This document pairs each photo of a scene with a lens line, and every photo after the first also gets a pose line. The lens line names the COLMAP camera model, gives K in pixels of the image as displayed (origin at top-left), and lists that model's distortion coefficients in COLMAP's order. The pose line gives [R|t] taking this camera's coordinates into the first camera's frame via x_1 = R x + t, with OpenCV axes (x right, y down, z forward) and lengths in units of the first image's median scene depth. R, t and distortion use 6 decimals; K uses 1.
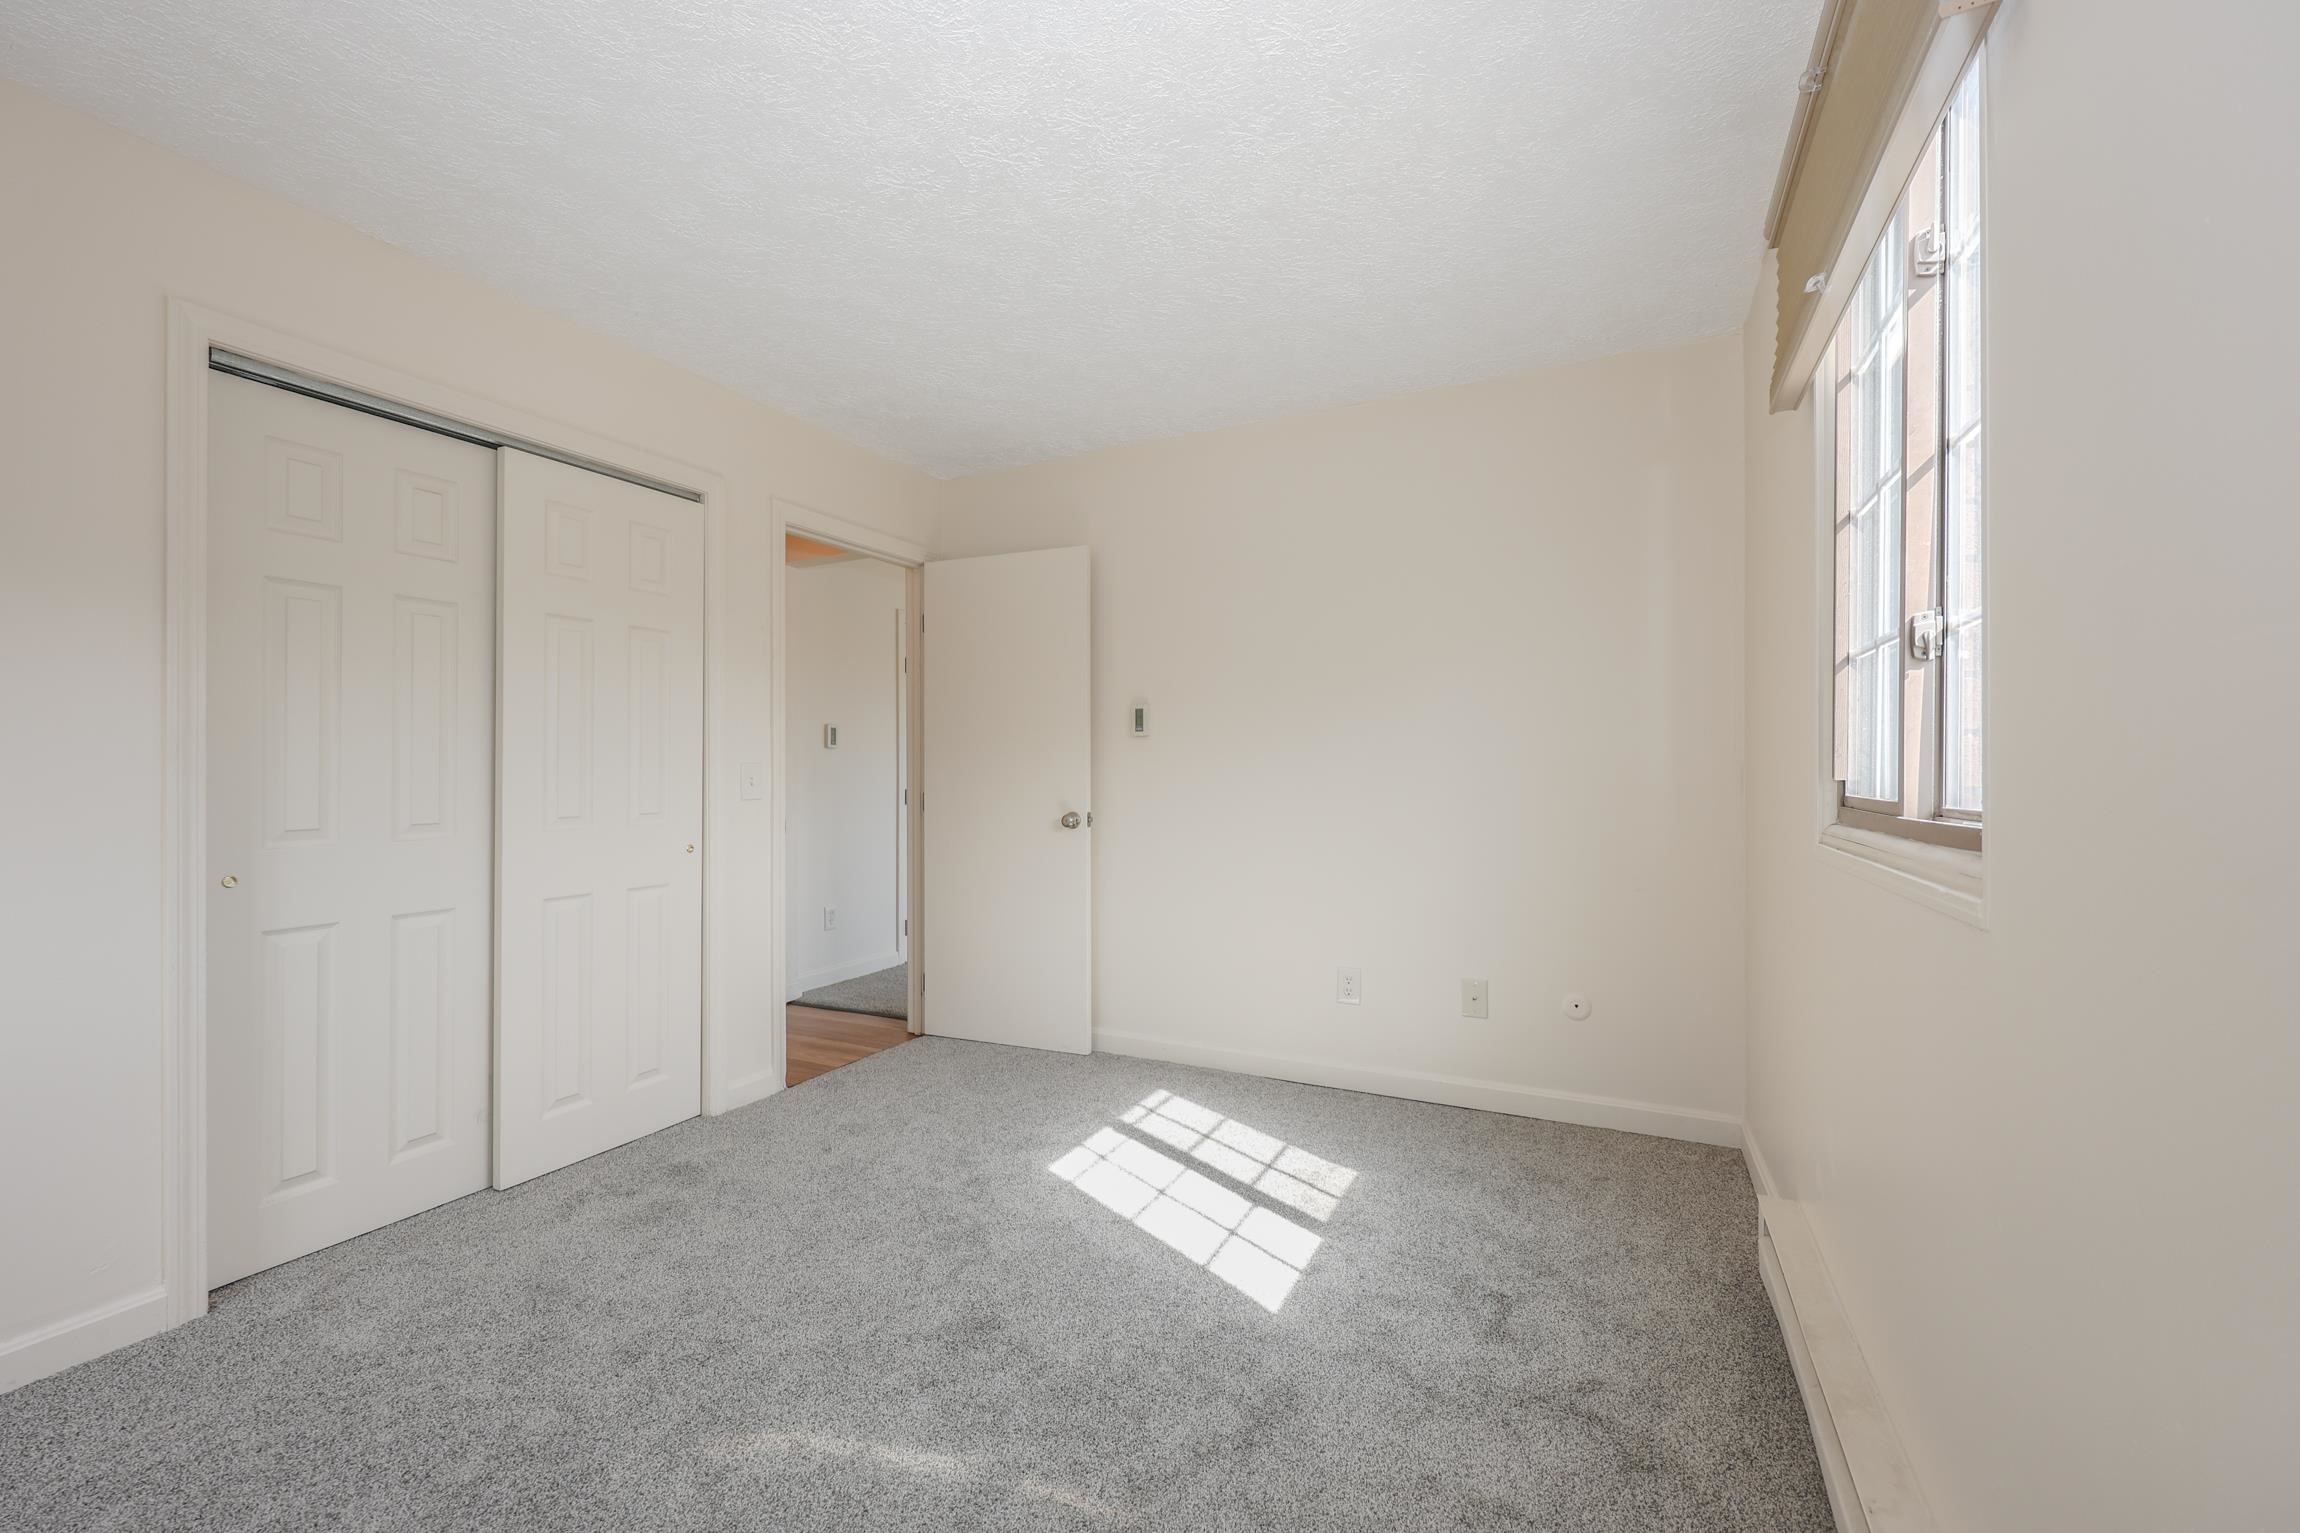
lens RADIAL K [[922.2, 0, 1146.4], [0, 922.2, 767.4], [0, 0, 1]] dist [0.010935, -0.003055]
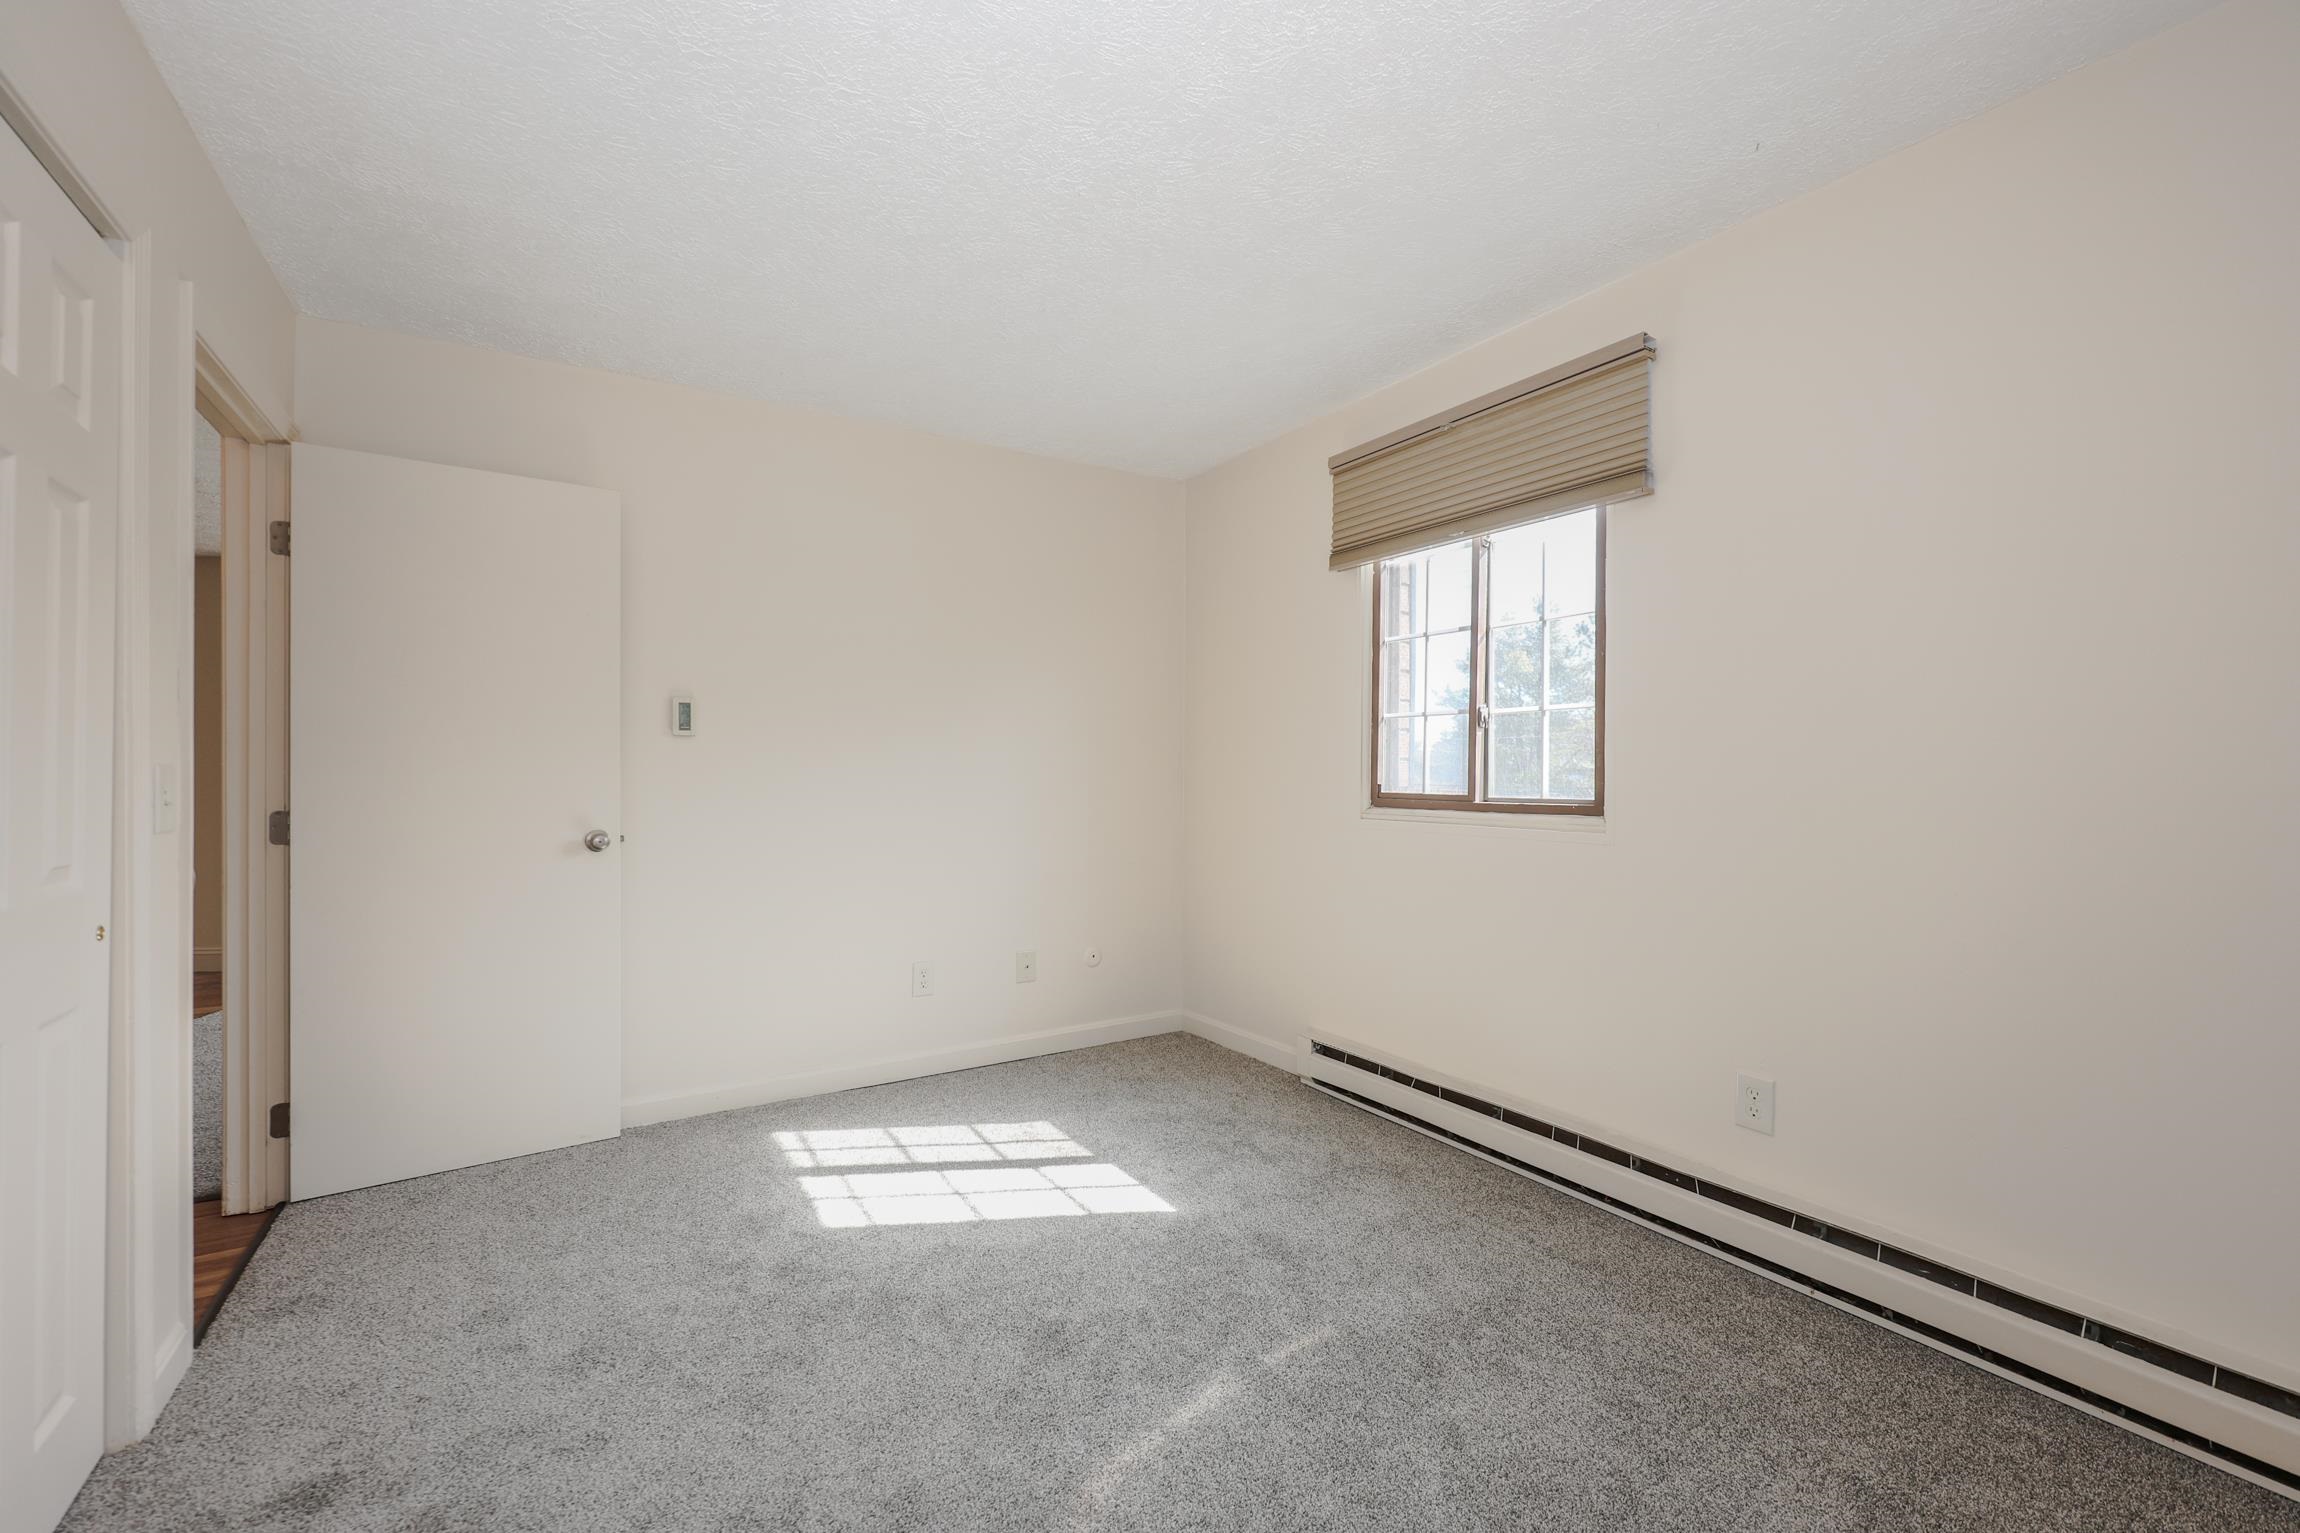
lens RADIAL K [[941.0, 0, 1134.0], [0, 941.0, 775.0], [0, 0, 1]] dist [0.002948, 0.000143]
pose [[0.529984, 0.000877, 0.848007, -0.727345], [-0.004878, 0.999986, 0.002014, -0.002997], [-0.847994, -0.005203, 0.529981, 0.279141]]
